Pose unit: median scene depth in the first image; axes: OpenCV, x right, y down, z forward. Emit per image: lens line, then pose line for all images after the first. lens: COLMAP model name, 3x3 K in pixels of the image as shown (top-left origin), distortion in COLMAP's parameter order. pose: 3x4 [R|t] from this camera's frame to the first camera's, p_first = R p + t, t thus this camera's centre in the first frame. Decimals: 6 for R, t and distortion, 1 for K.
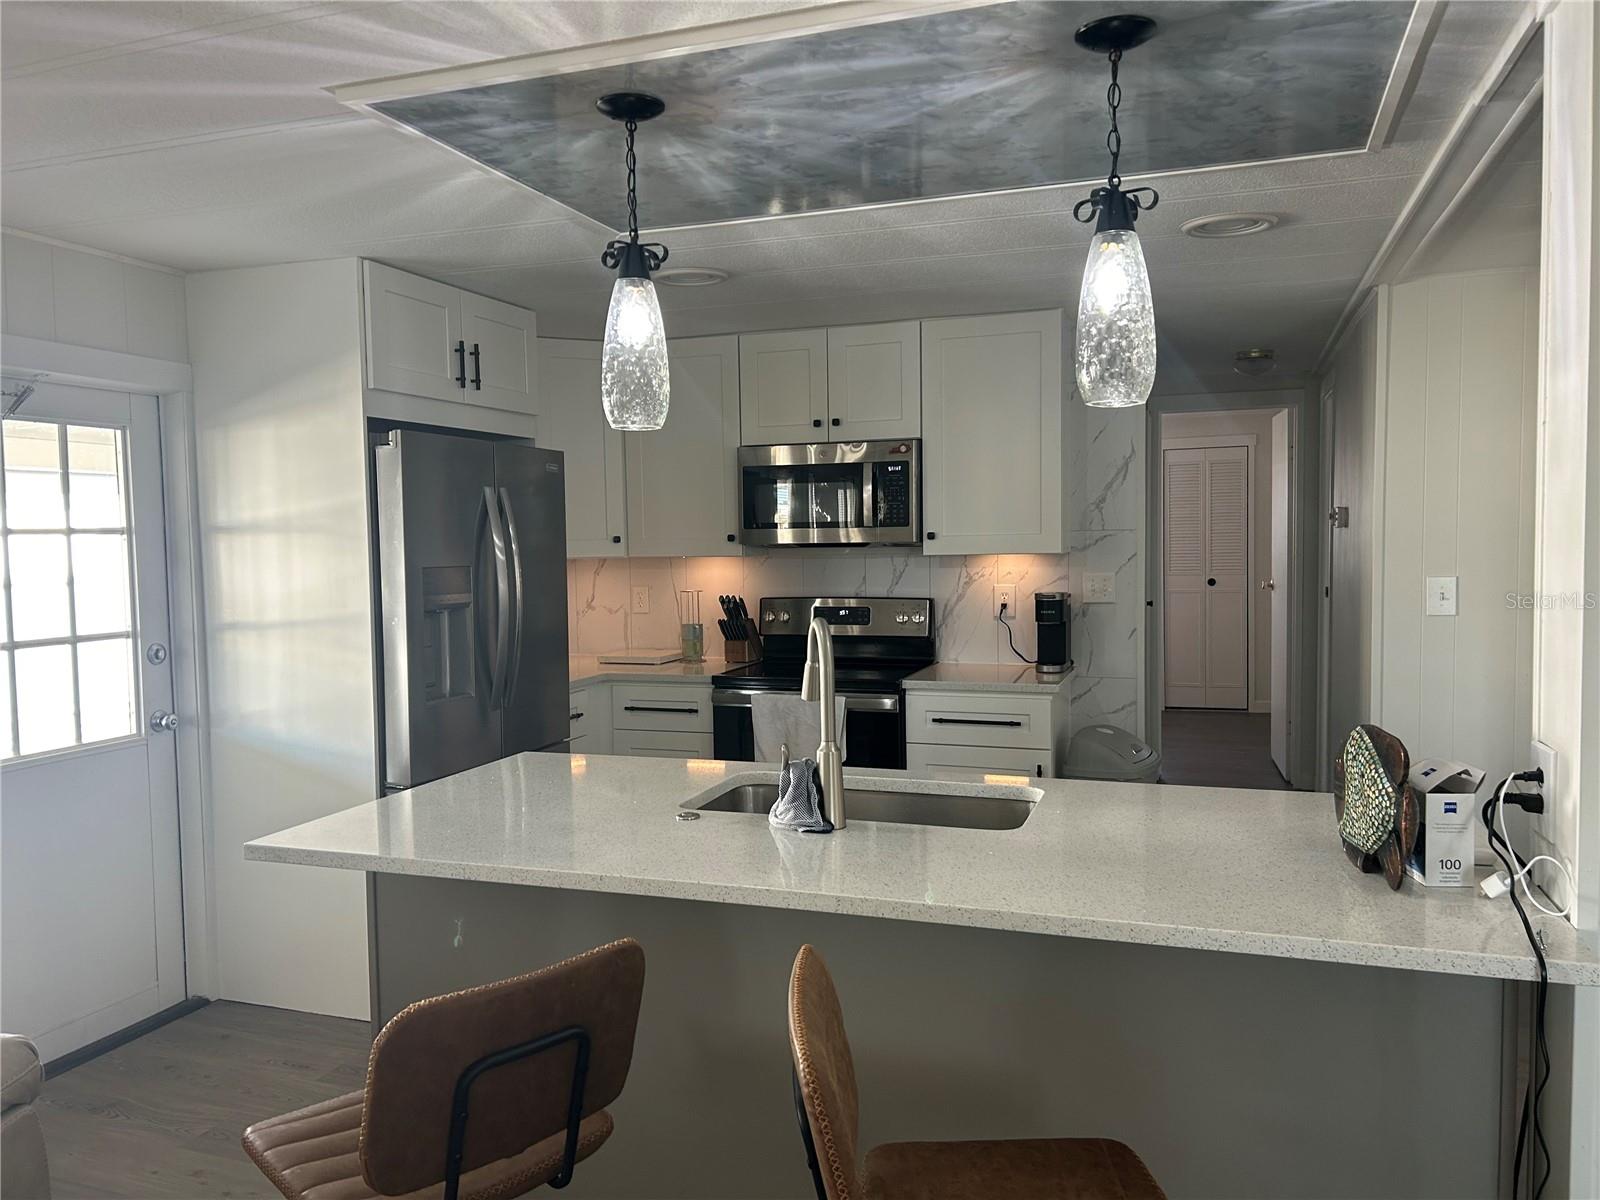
lens RADIAL K [[1214.4, 0, 791.8], [0, 1214.4, 606.9], [0, 0, 1]] dist [0.112524, -0.143468]
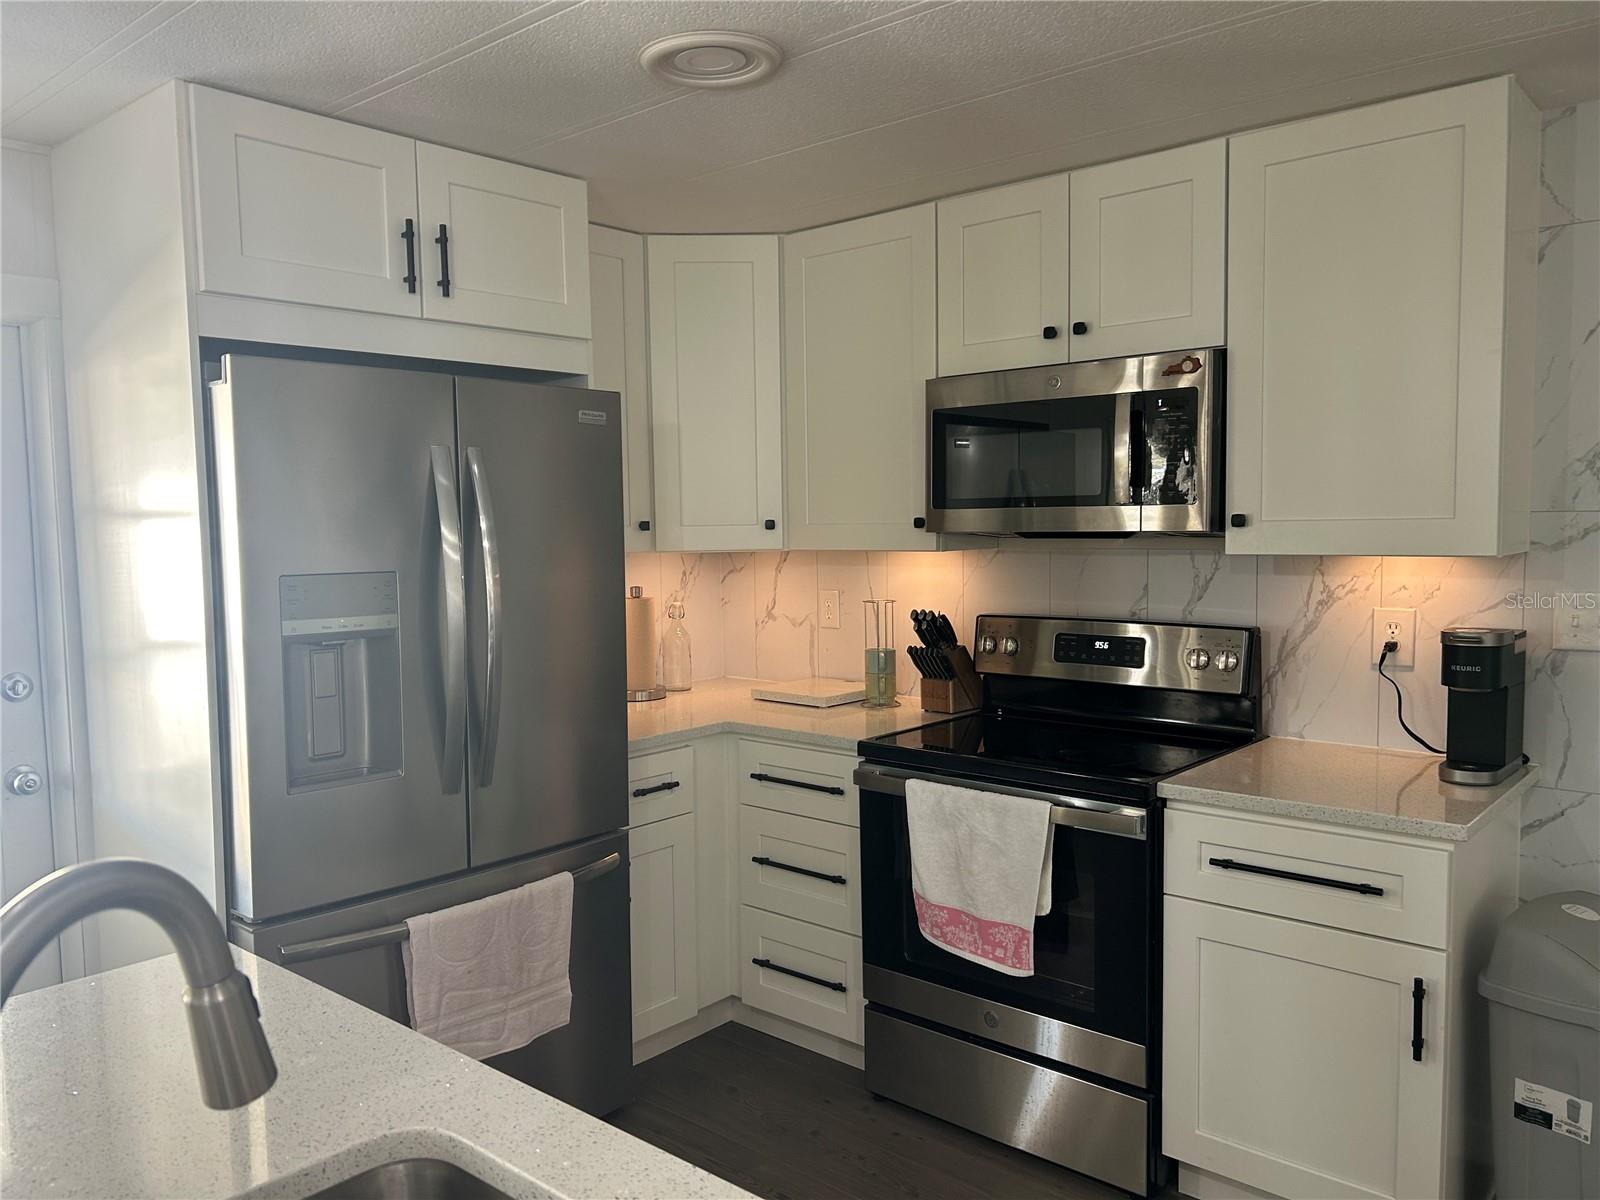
lens RADIAL K [[1195.8, 0, 784.1], [0, 1195.8, 605.4], [0, 0, 1]] dist [0.064358, -0.094538]
pose [[0.926572, 0.029037, -0.374996, 0.130567], [-0.021143, 0.999460, 0.025148, -0.029114], [0.375524, -0.015373, 0.926685, 0.407623]]
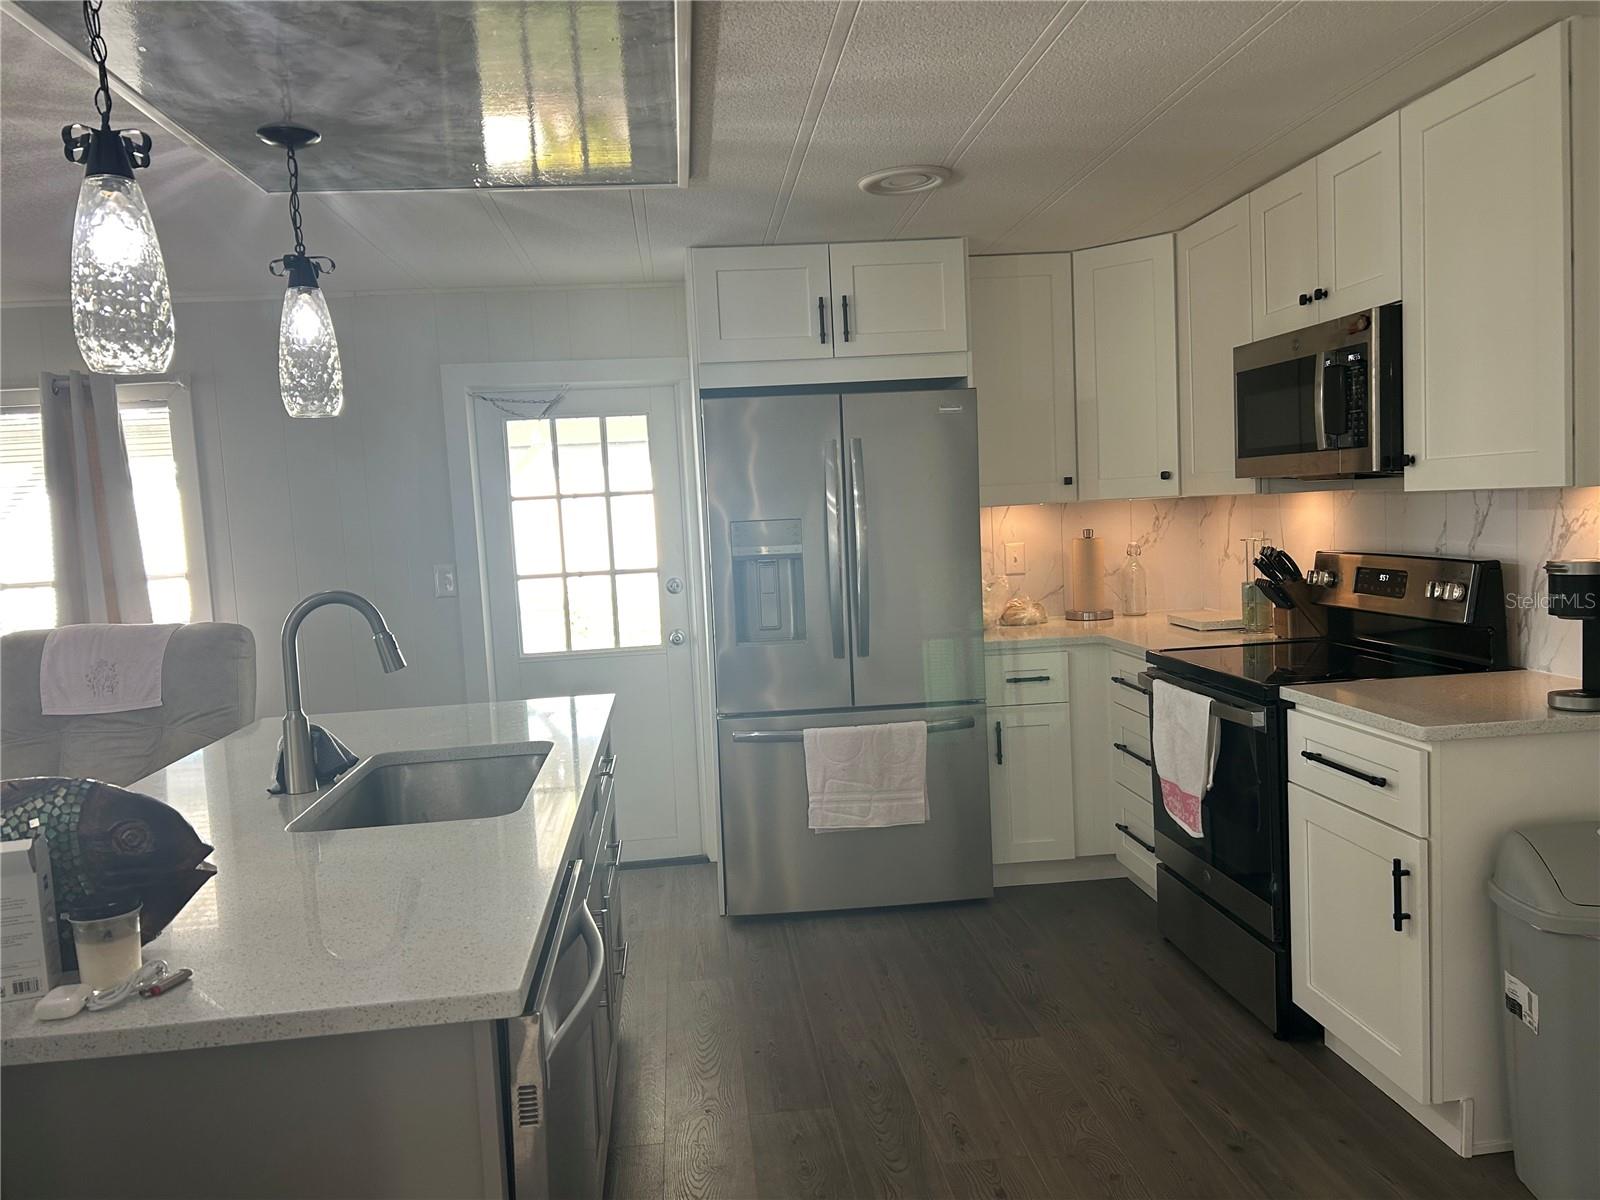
lens RADIAL K [[1214.4, 0, 791.8], [0, 1214.4, 606.9], [0, 0, 1]] dist [0.112524, -0.143468]
pose [[0.417847, 0.071204, -0.905723, 0.558578], [-0.008712, 0.997192, 0.074376, -0.028657], [0.908476, -0.023187, 0.417294, 0.457720]]
